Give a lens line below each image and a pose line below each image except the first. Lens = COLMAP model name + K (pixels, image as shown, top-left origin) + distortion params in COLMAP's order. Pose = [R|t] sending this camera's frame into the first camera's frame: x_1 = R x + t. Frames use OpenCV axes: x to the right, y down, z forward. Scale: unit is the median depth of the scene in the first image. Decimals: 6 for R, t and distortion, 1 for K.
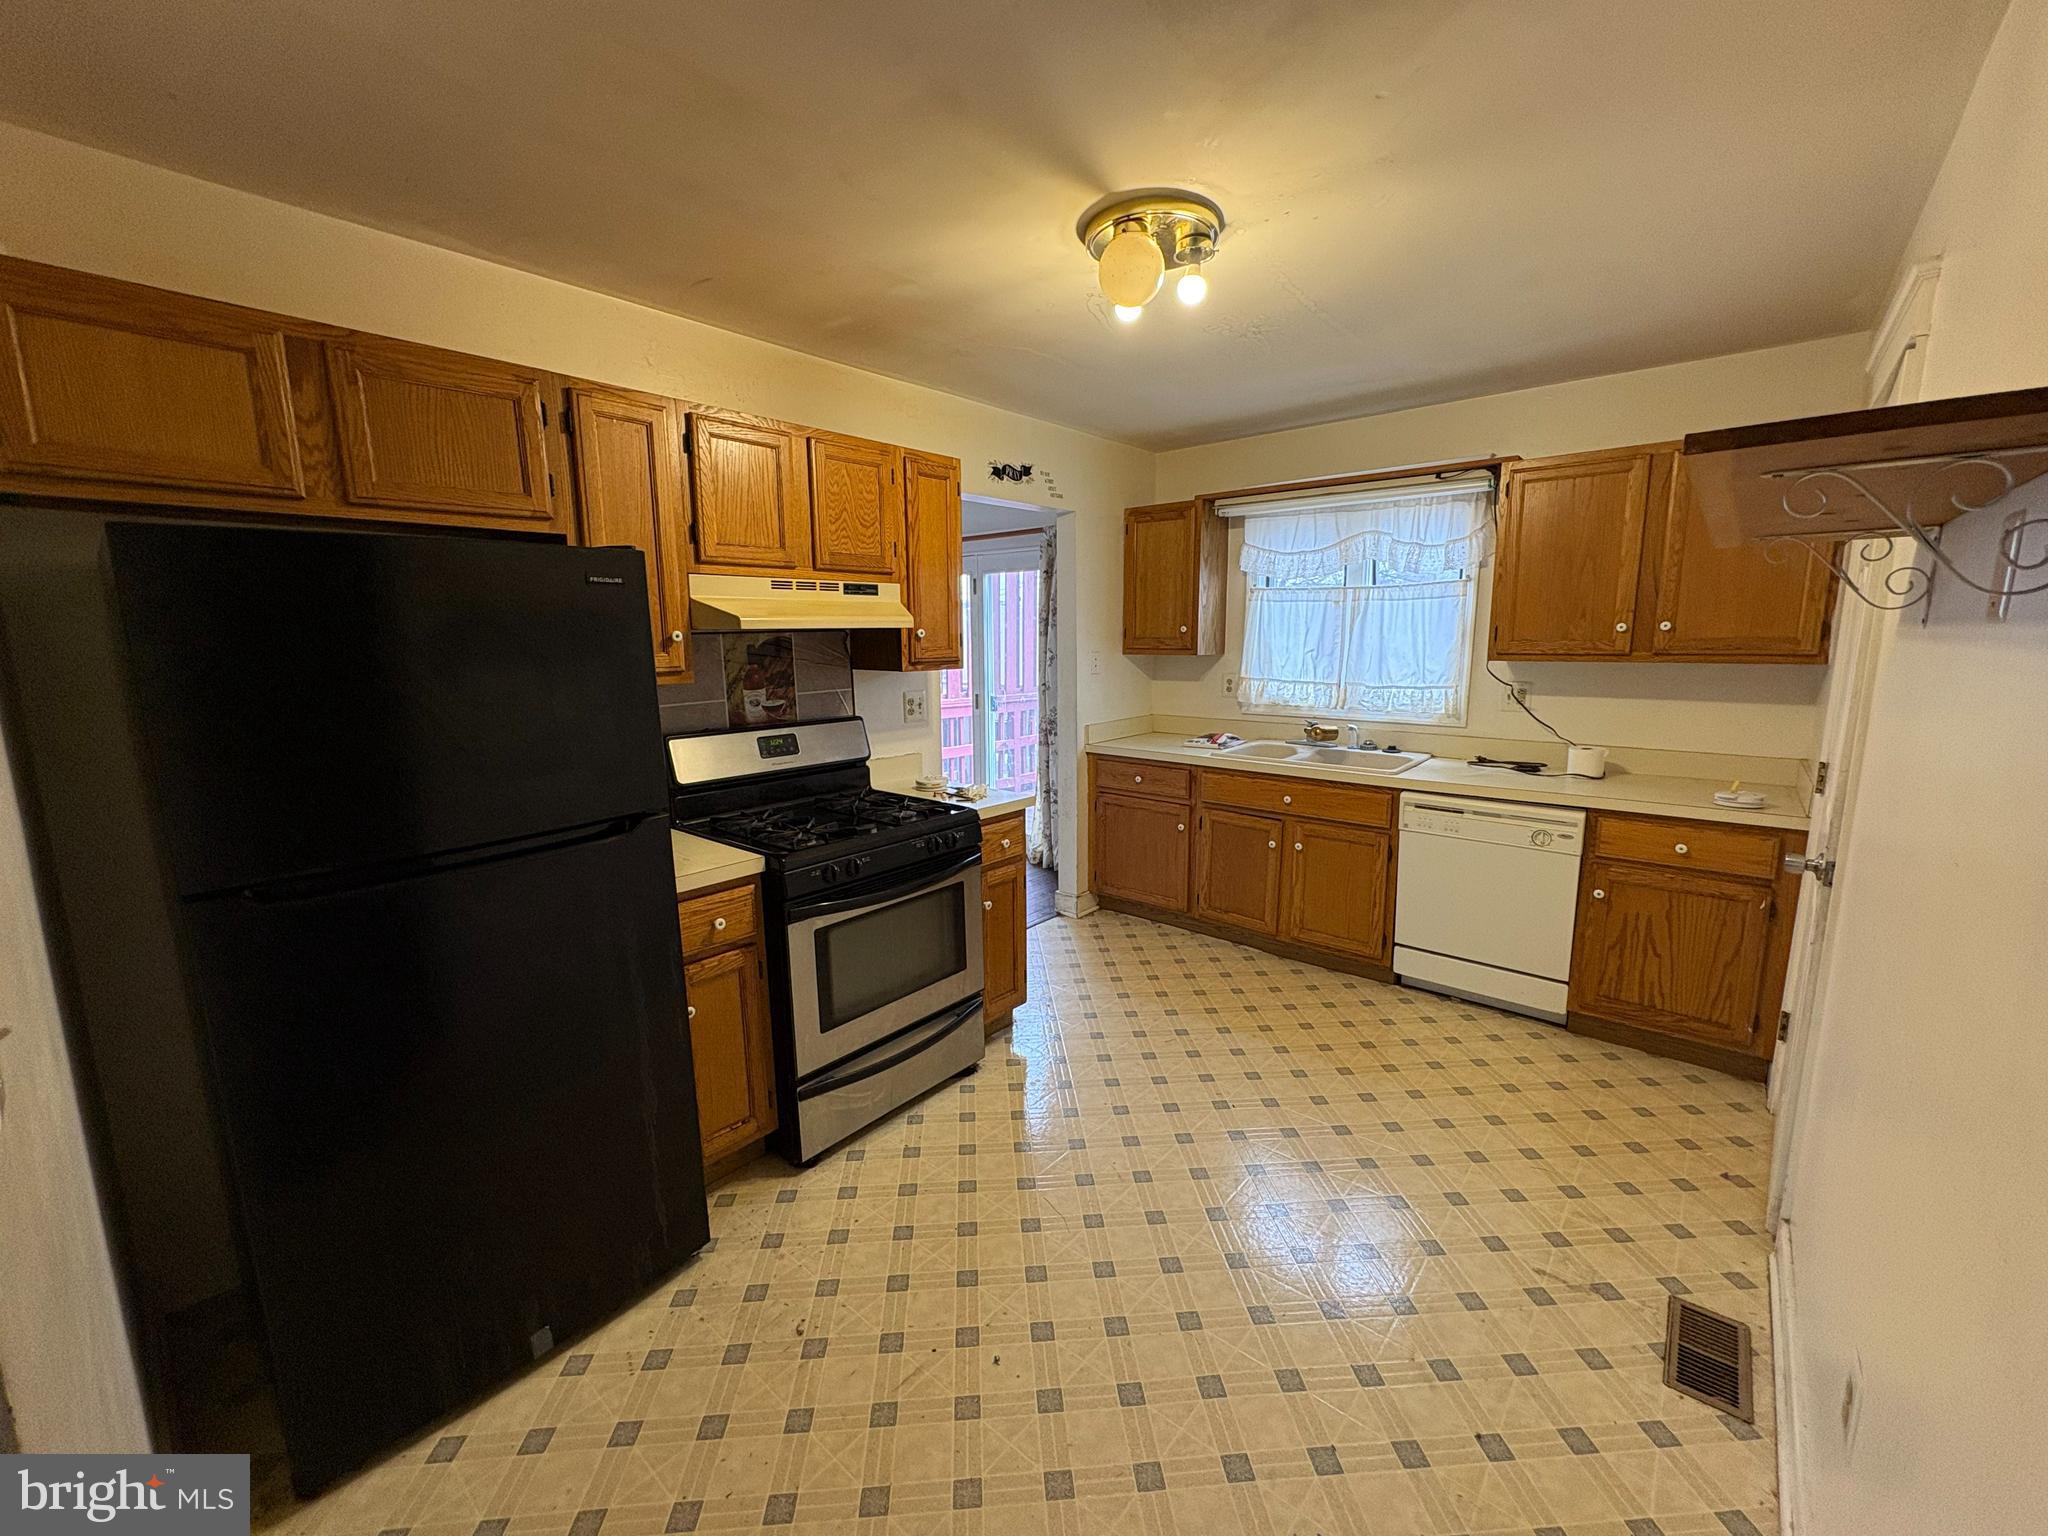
lens RADIAL K [[813.2, 0, 1024.9], [0, 813.2, 762.8], [0, 0, 1]] dist [0.001121, 0.000039]
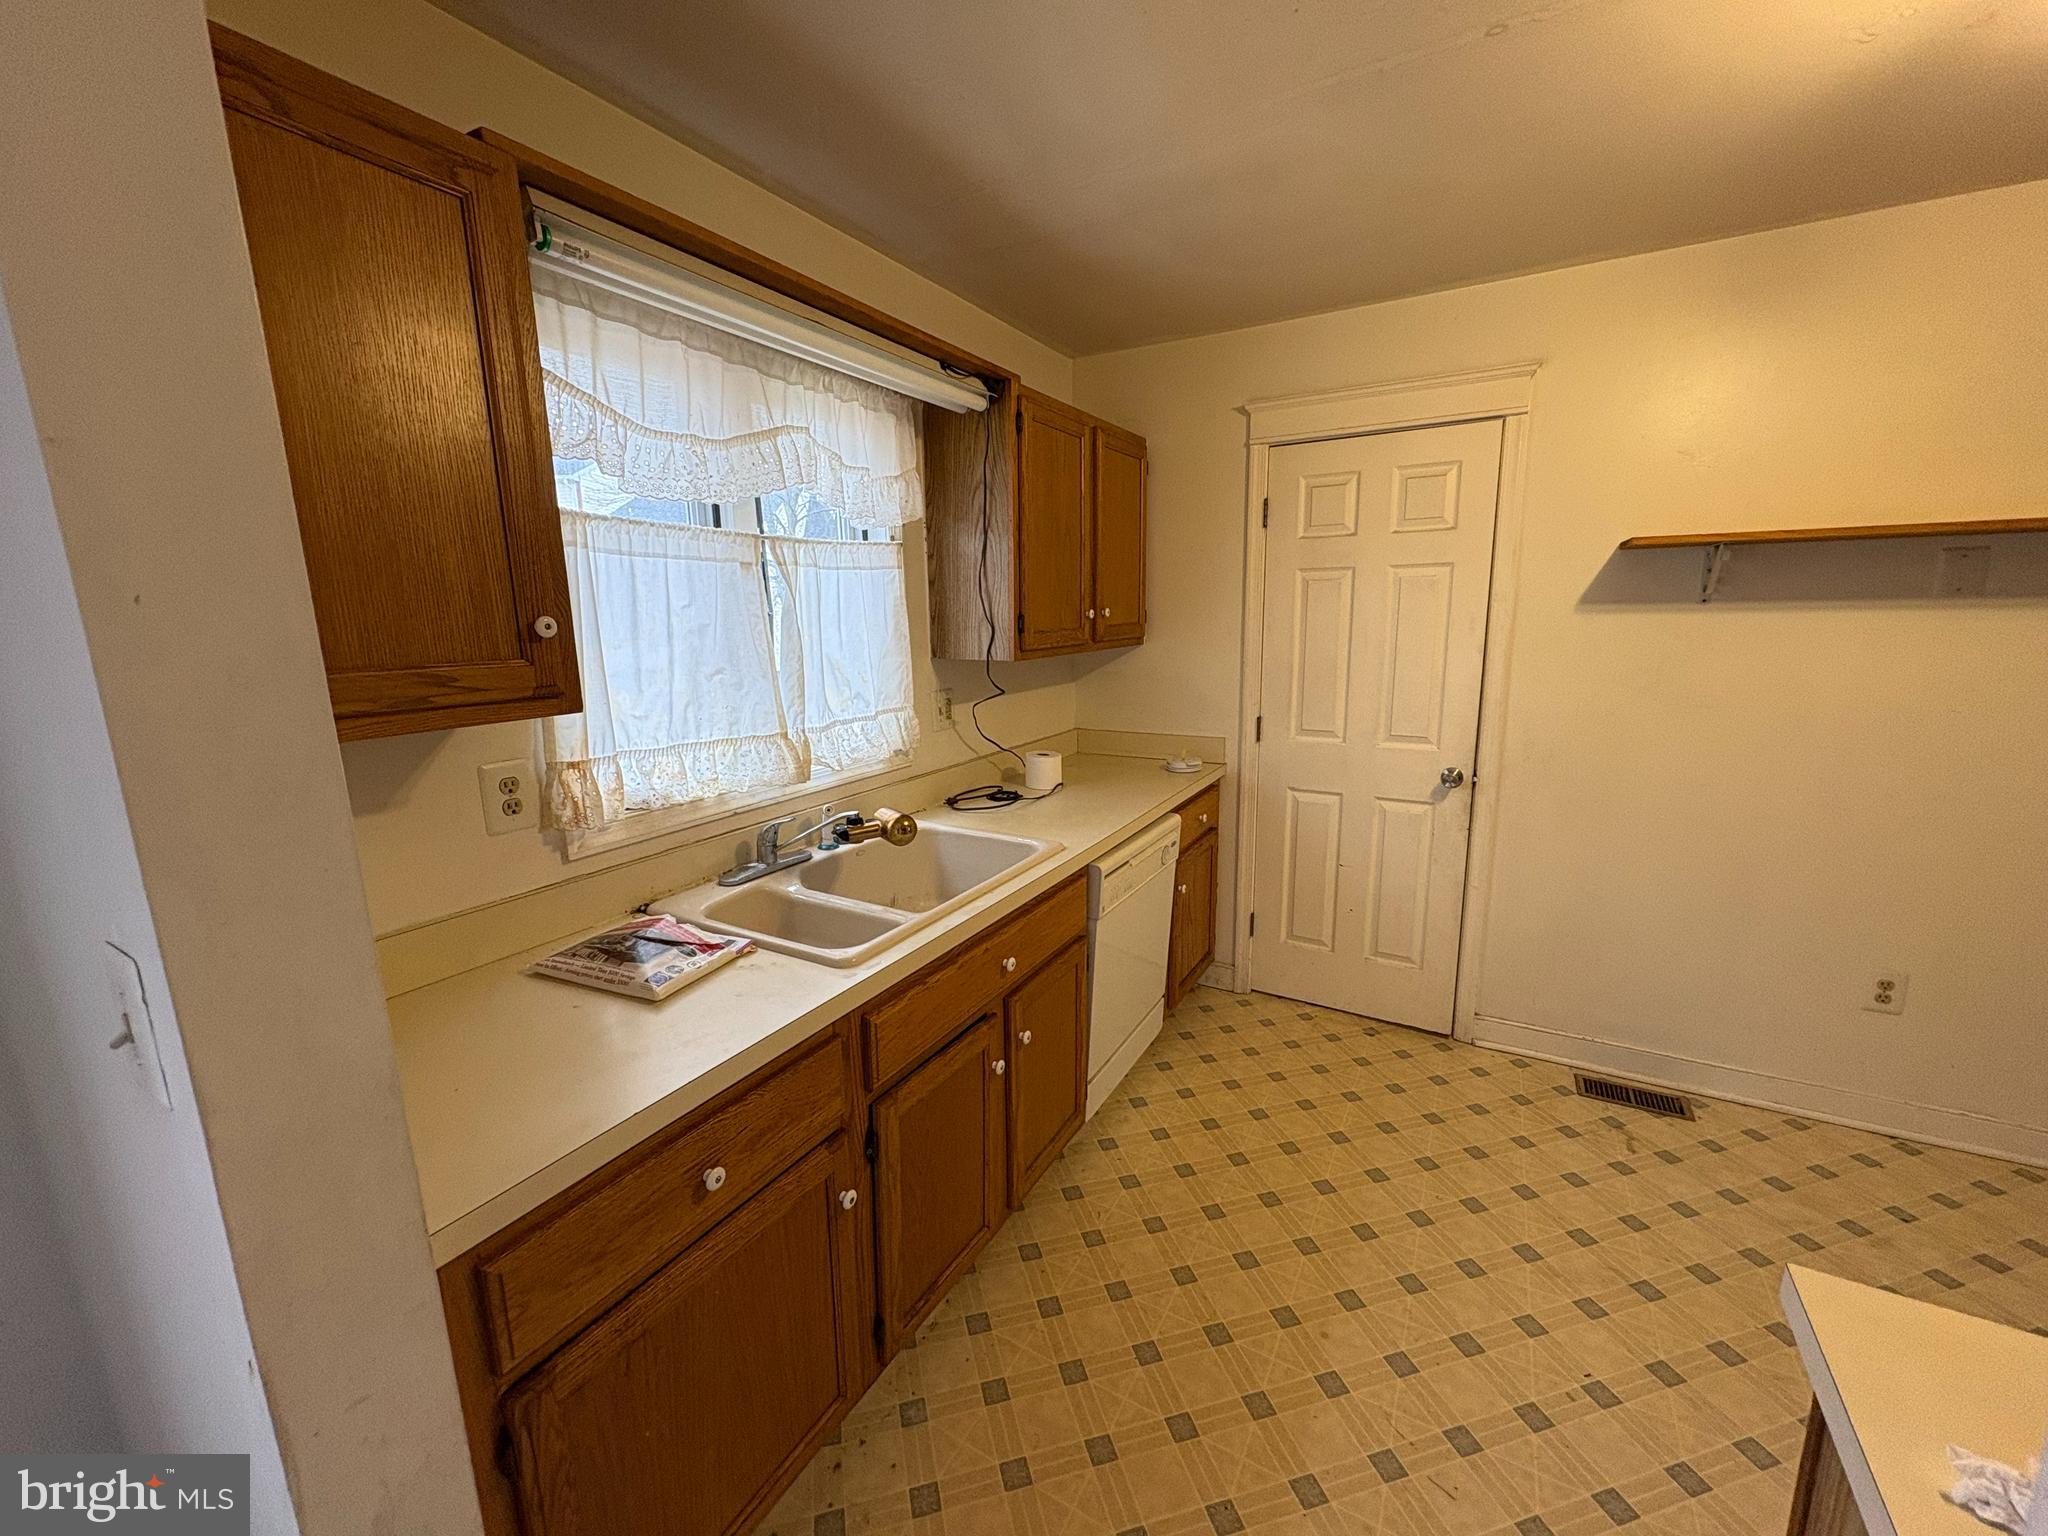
lens RADIAL K [[813.2, 0, 1022.6], [0, 813.2, 769.8], [0, 0, 1]] dist [0.001121, 0.000039]
pose [[-0.189788, -0.177676, 0.965615, -0.172169], [0.176567, 0.961279, 0.211582, -0.221515], [-0.965818, 0.210651, -0.151068, 1.348367]]
